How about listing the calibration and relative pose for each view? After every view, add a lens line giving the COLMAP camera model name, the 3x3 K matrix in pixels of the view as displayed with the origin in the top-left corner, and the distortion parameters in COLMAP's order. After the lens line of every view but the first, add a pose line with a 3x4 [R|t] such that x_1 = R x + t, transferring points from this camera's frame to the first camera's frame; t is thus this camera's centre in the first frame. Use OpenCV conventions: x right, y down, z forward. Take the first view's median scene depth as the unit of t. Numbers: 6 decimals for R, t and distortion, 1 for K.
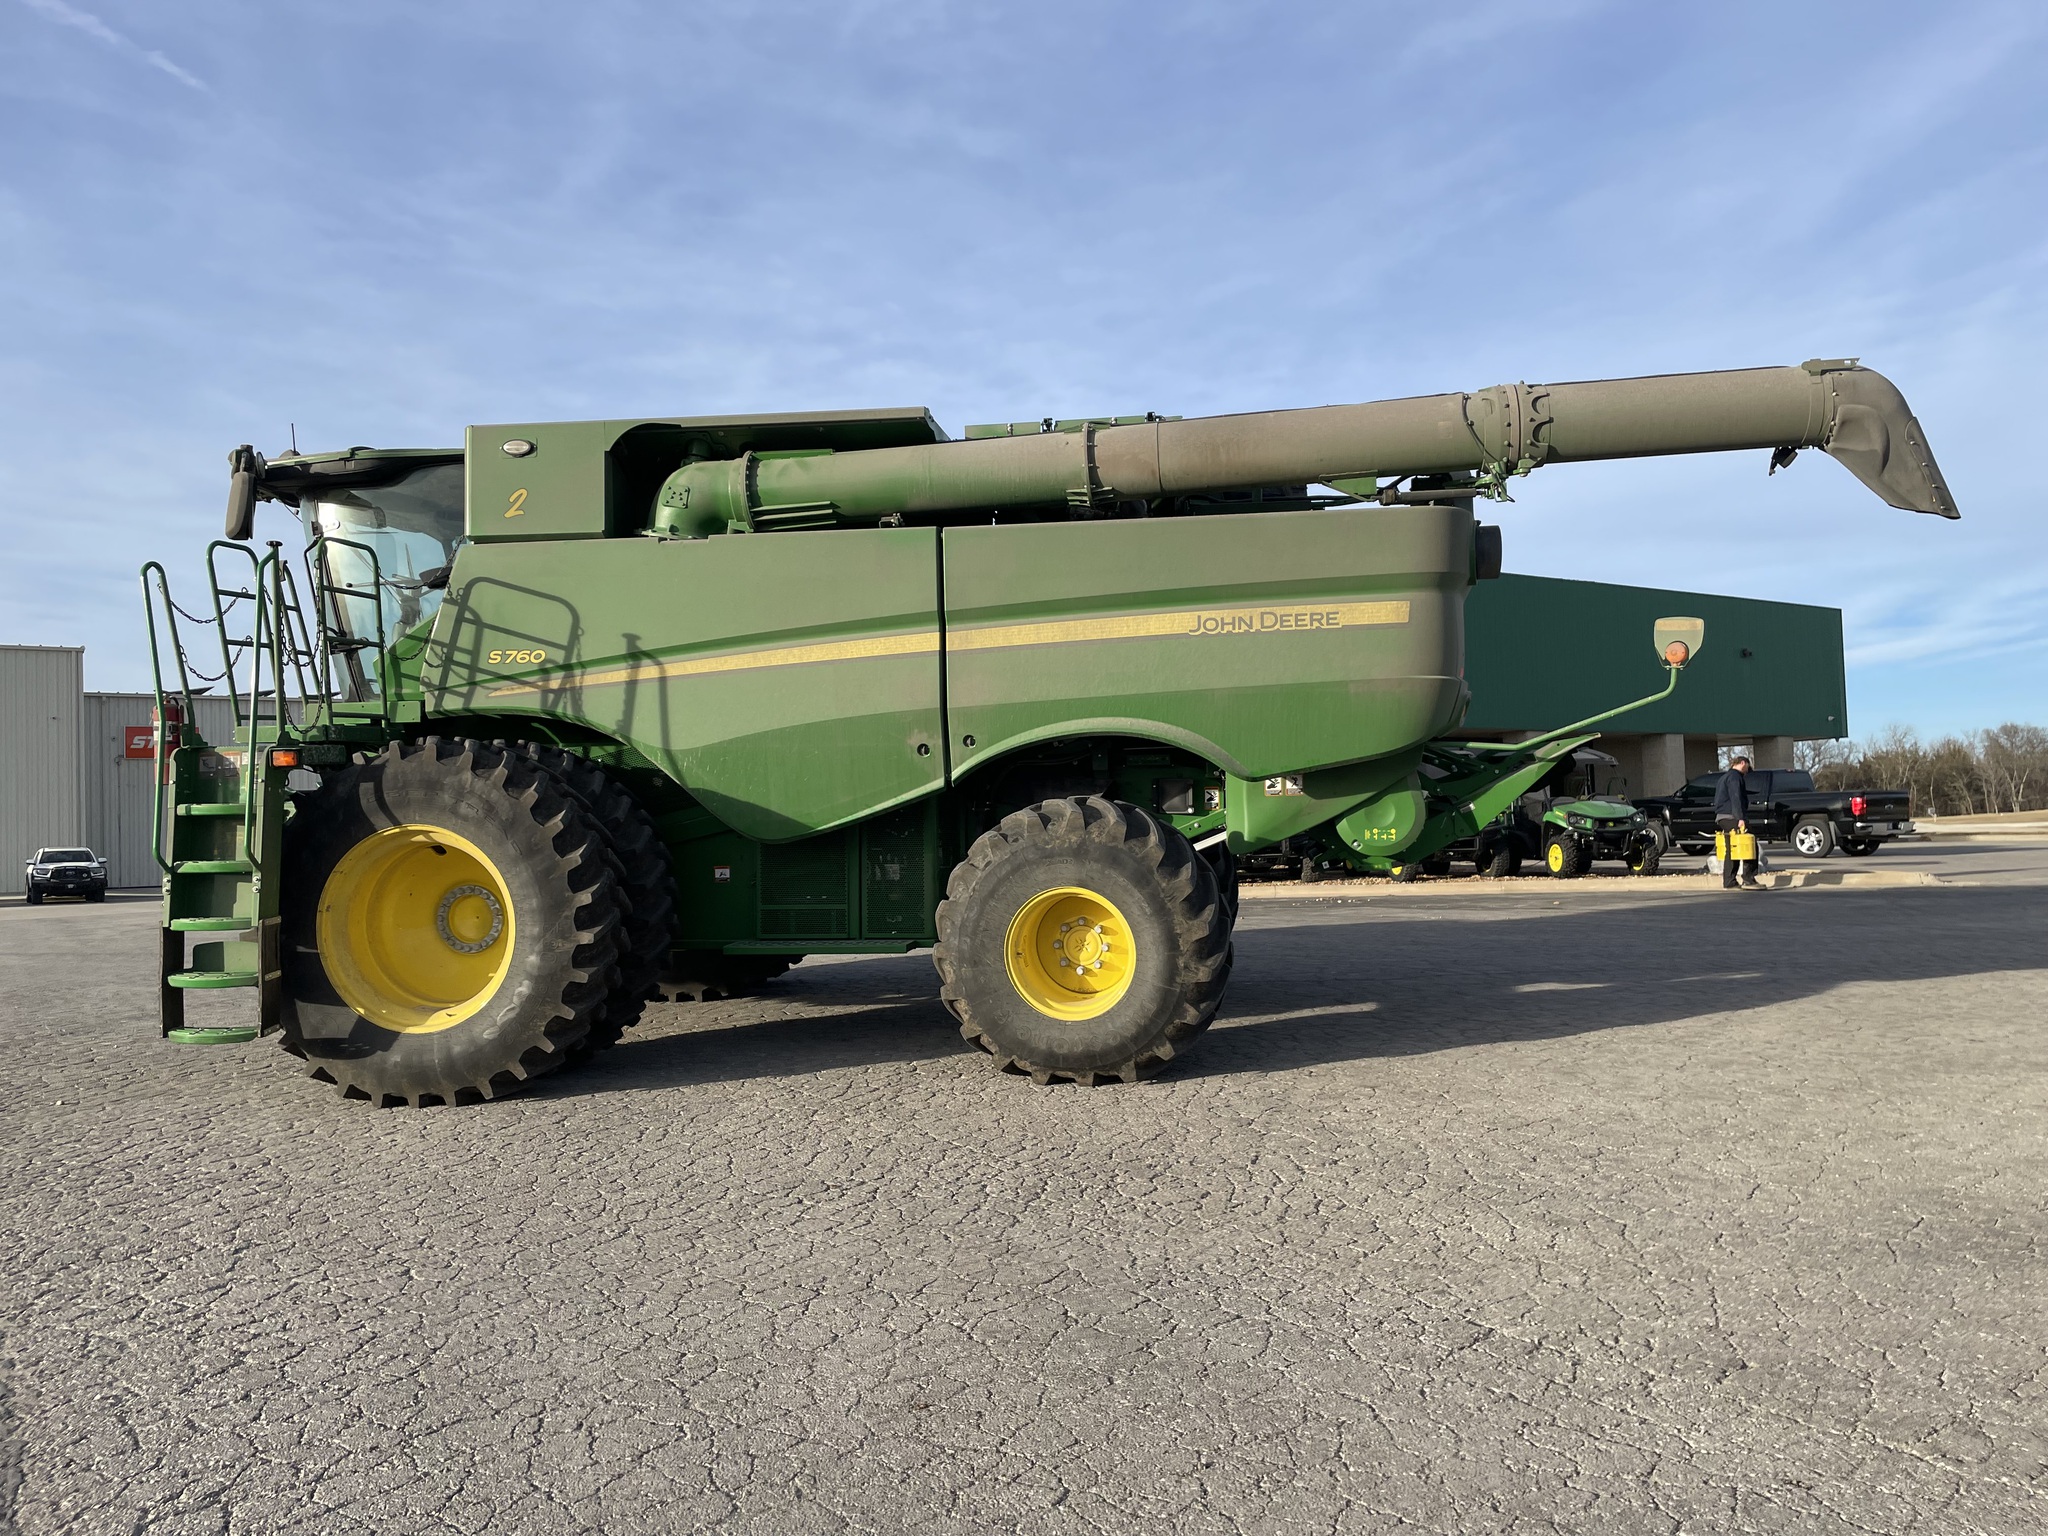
lens RADIAL K [[1538.8, 0, 1027.3], [0, 1538.8, 775.2], [0, 0, 1]] dist [0.084027, -0.103907]
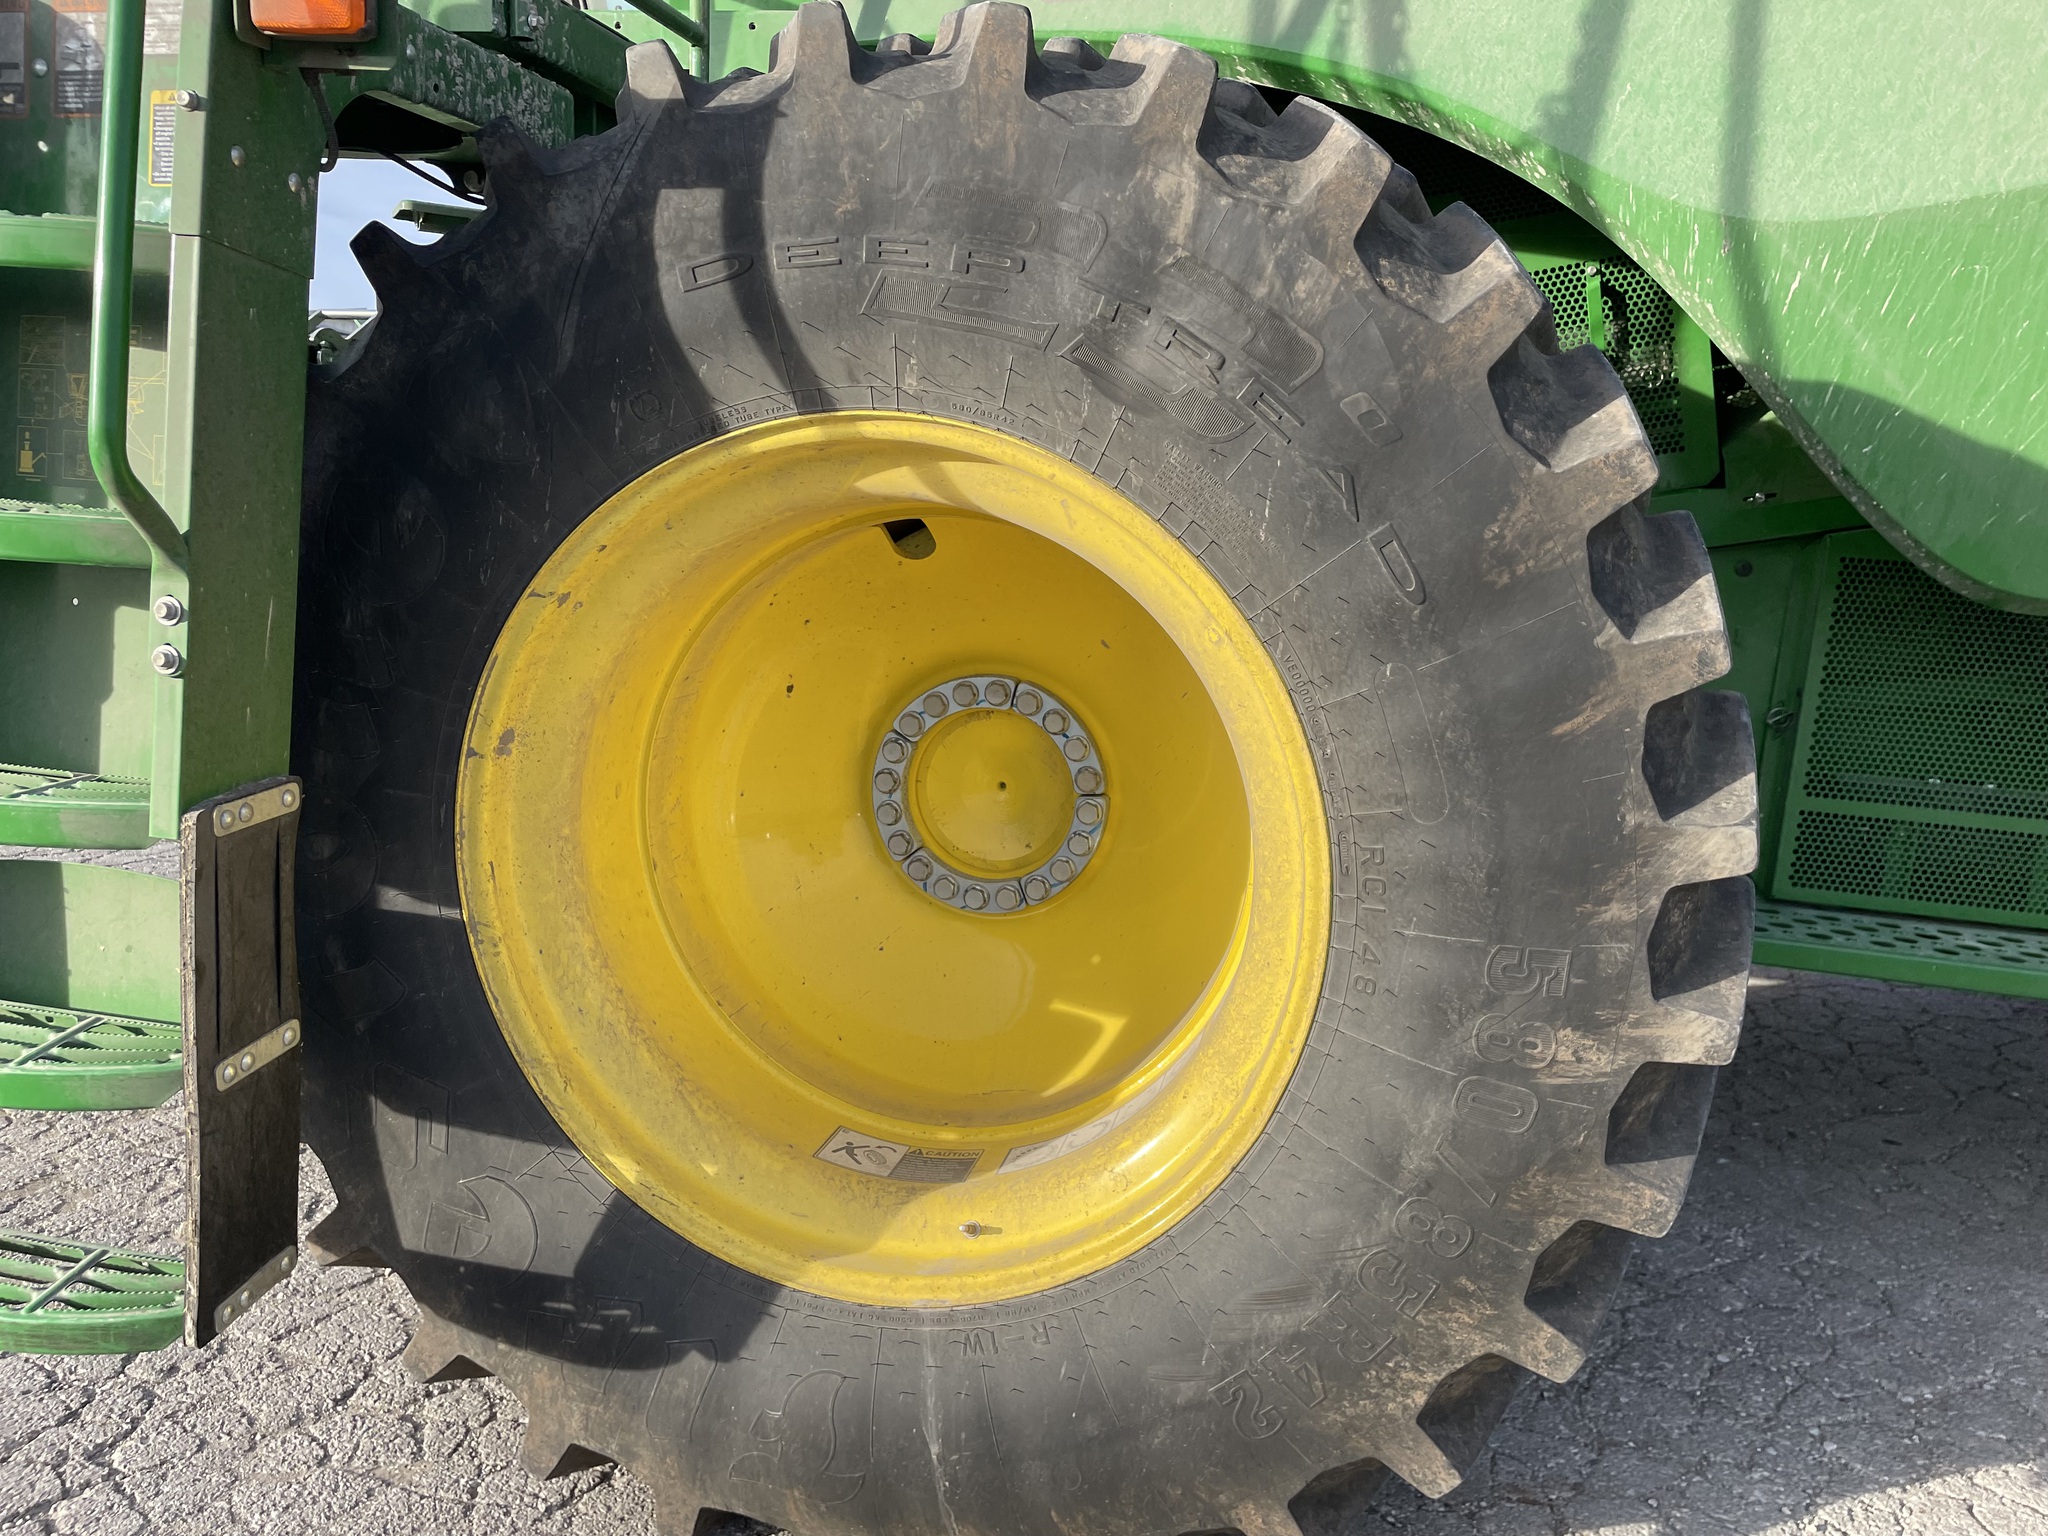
lens RADIAL K [[1538.8, 0, 1027.9], [0, 1538.8, 764.2], [0, 0, 1]] dist [0.084027, -0.103907]
pose [[0.992295, 0.099206, -0.074225, -0.343163], [-0.083919, 0.978876, 0.186439, 0.036638], [0.091153, -0.178773, 0.979659, 0.756877]]
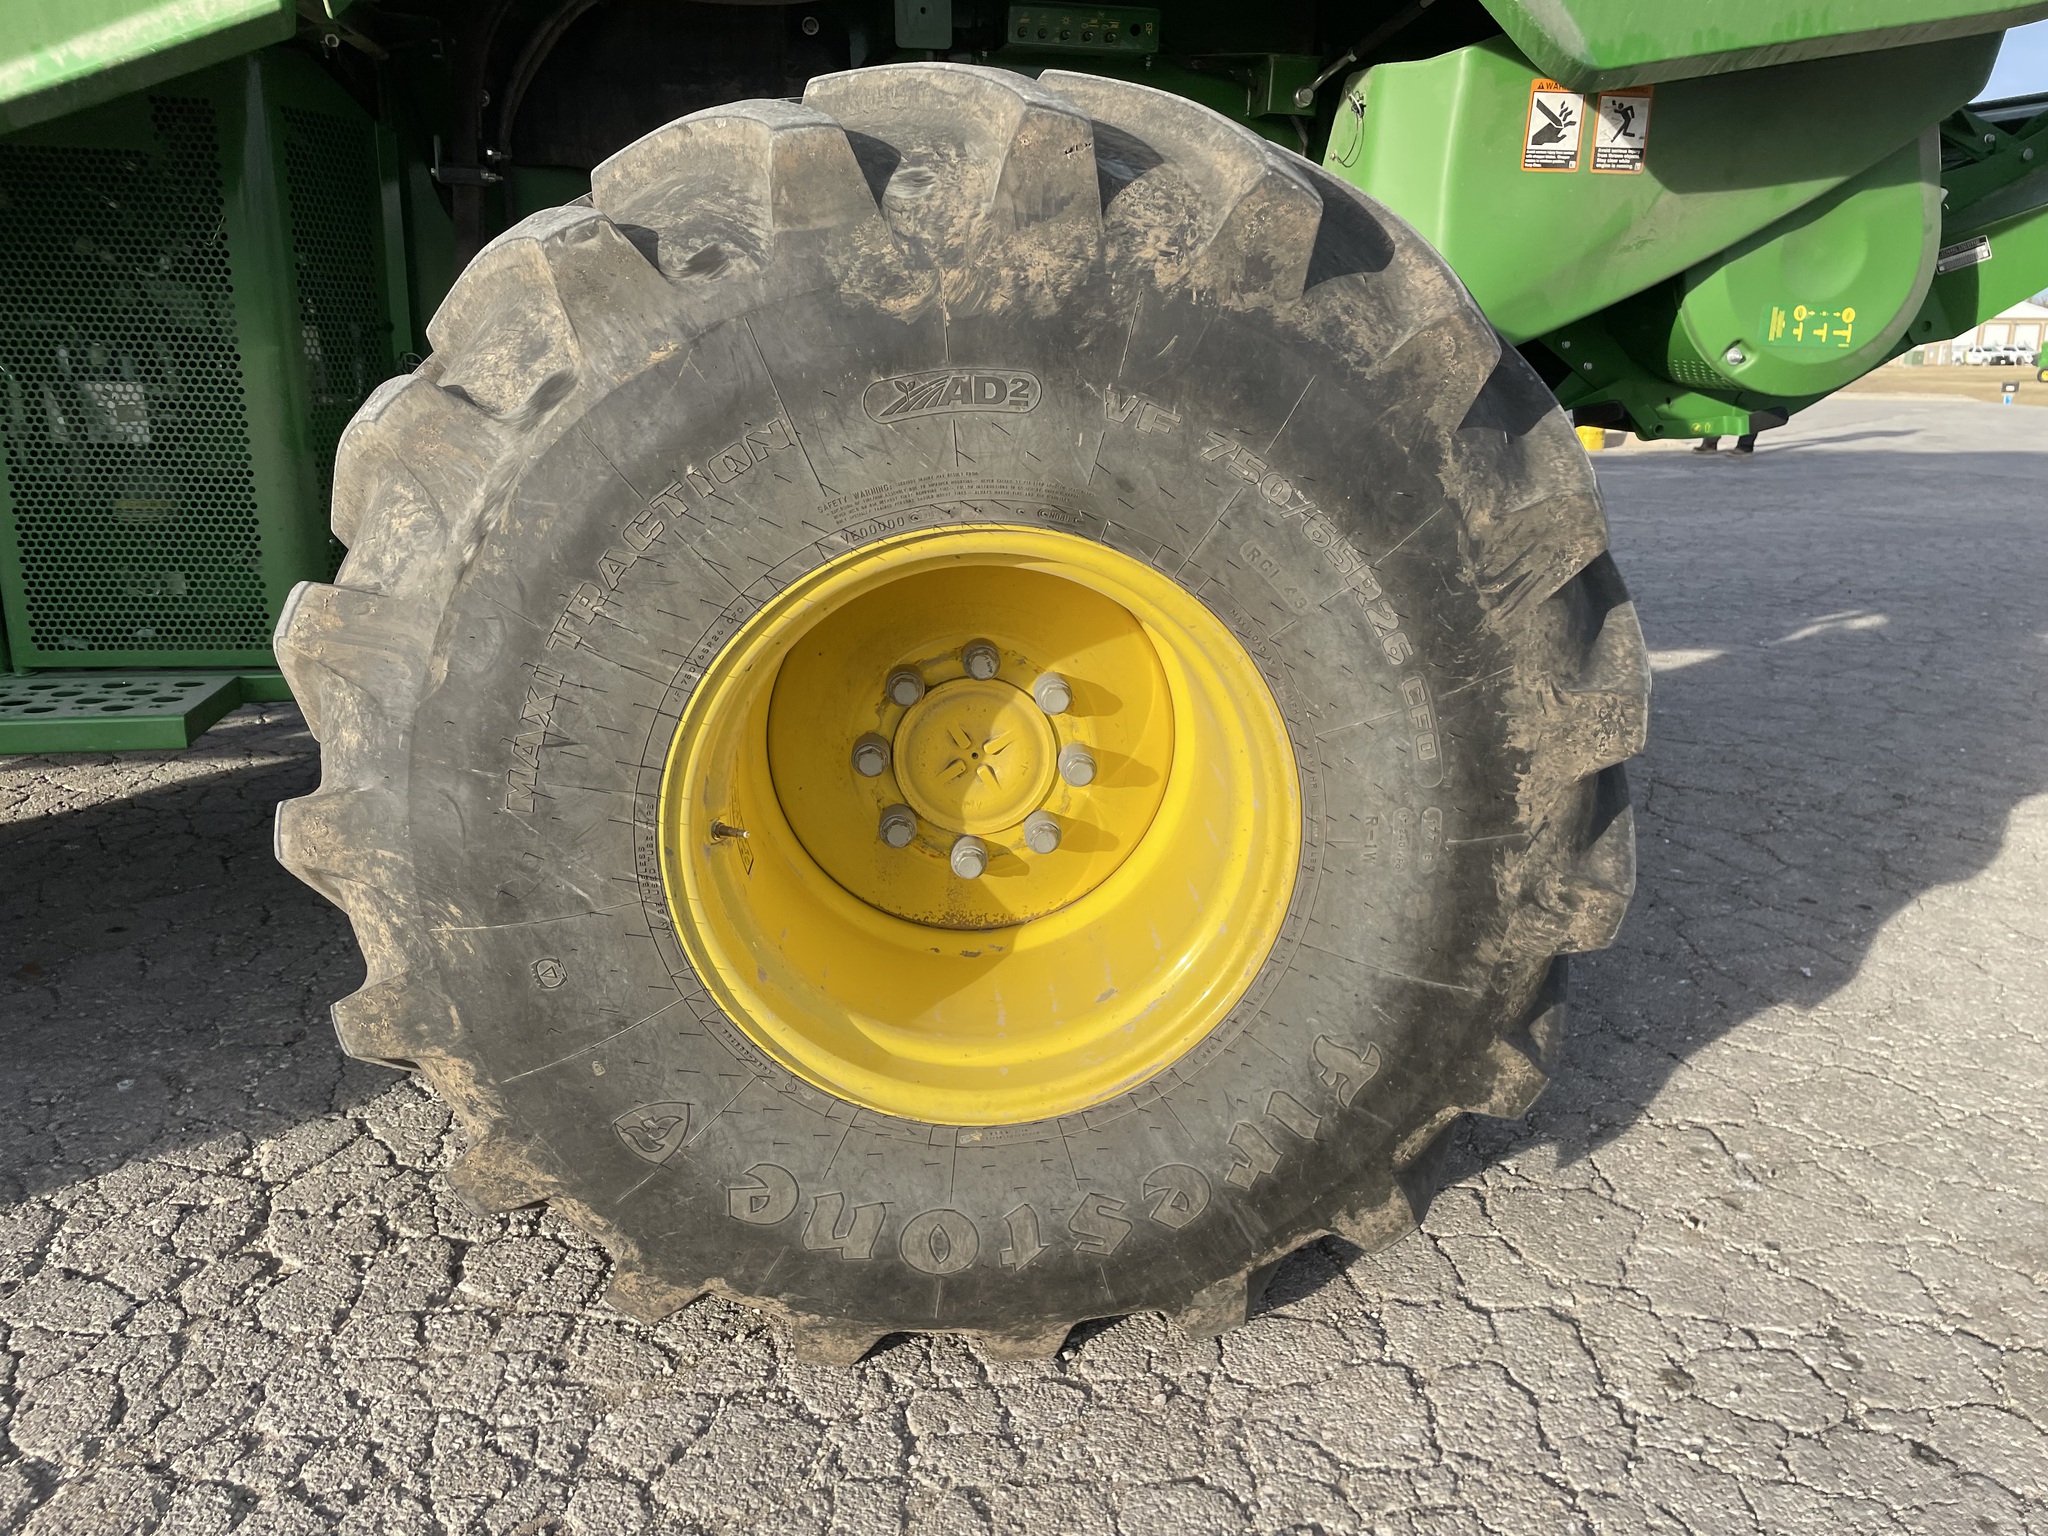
lens RADIAL K [[1538.8, 0, 1024.4], [0, 1538.8, 763.4], [0, 0, 1]] dist [0.084027, -0.103907]
pose [[0.947622, -0.050647, 0.315352, -0.031980], [-0.039749, 0.960970, 0.273783, 0.045971], [-0.316910, -0.271978, 0.908623, 0.779216]]
